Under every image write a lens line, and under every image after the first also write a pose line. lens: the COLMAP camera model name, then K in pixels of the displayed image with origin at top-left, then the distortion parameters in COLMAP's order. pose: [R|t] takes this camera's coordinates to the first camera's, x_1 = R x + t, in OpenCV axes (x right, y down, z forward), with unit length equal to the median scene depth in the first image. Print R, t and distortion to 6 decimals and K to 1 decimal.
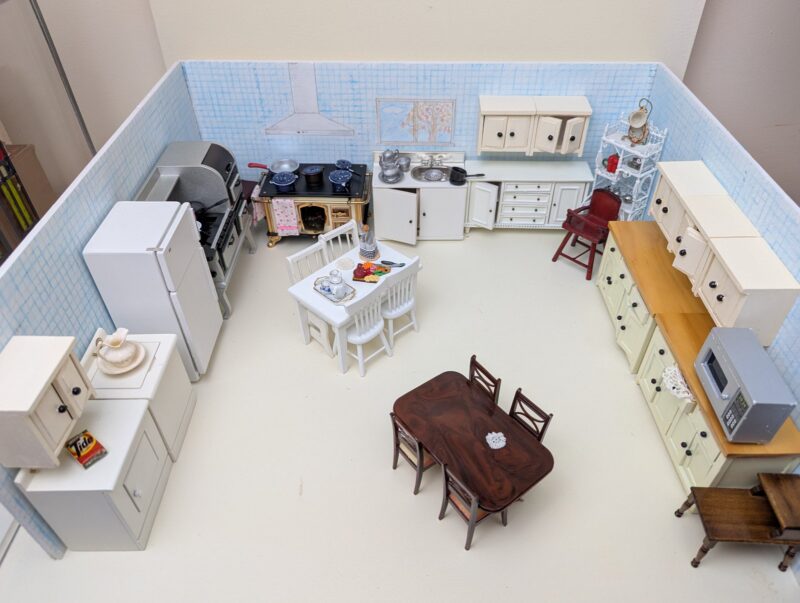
lens RADIAL K [[581.4, 0, 400.0], [0, 581.4, 301.5], [0, 0, 1]] dist [0.006856, -0.001505]
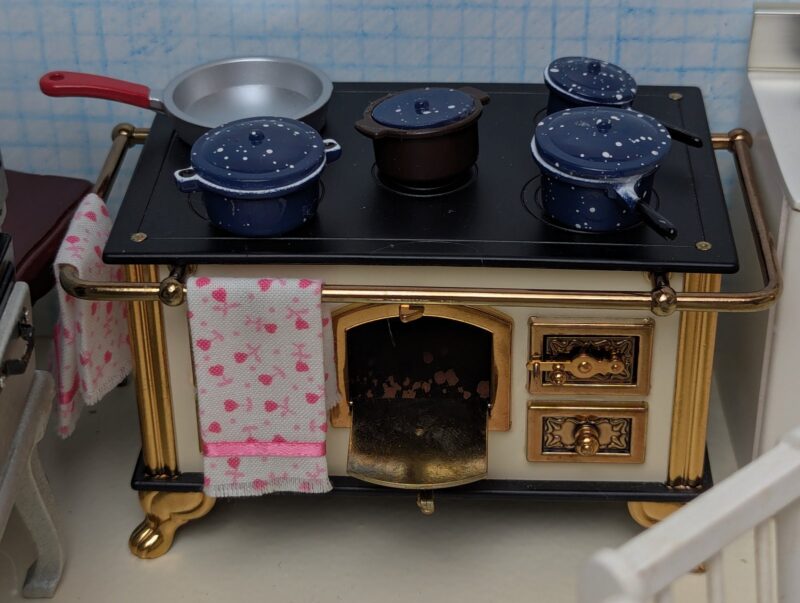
lens RADIAL K [[1696.8, 0, 400.0], [0, 1696.8, 301.5], [0, 0, 1]] dist [0.192586, -0.712639]
pose [[0.999867, 0.003369, -0.015962, -0.148659], [-0.005893, 0.986958, -0.160868, -0.090830], [0.015211, 0.160940, 0.986847, 0.519489]]
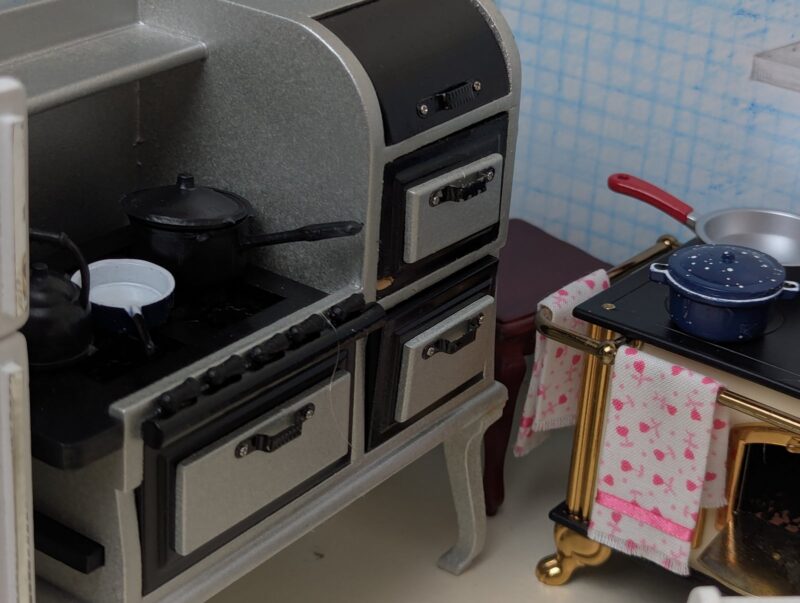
lens RADIAL K [[1696.8, 0, 400.0], [0, 1696.8, 301.5], [0, 0, 1]] dist [0.192586, -0.712639]
pose [[0.807116, 0.312577, -0.500859, -0.000450], [-0.447833, 0.876947, -0.174380, -0.055332], [0.384720, 0.365046, 0.847781, 0.474330]]
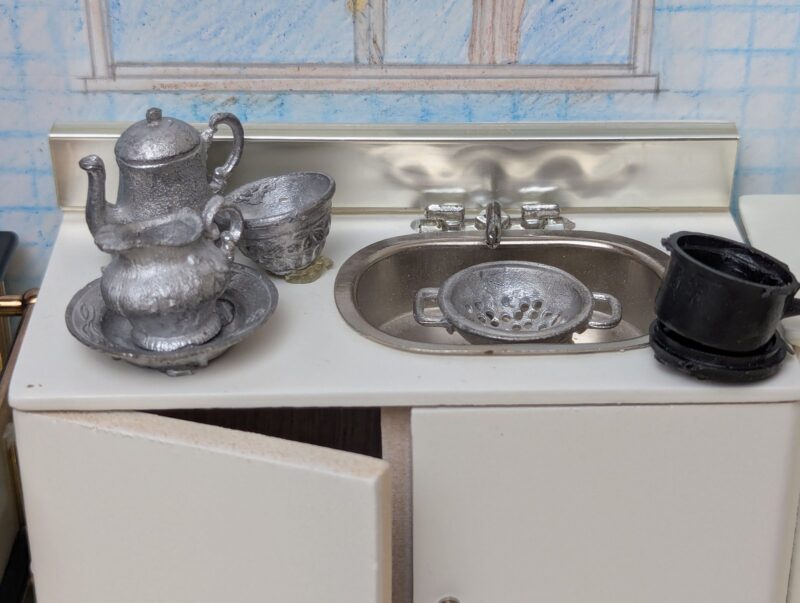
lens RADIAL K [[1696.8, 0, 400.0], [0, 1696.8, 301.5], [0, 0, 1]] dist [0.192586, -0.712639]
pose [[0.999370, -0.009385, 0.034241, 0.020015], [0.016729, 0.975132, -0.220992, -0.137030], [-0.031315, 0.221426, 0.974674, 0.644194]]
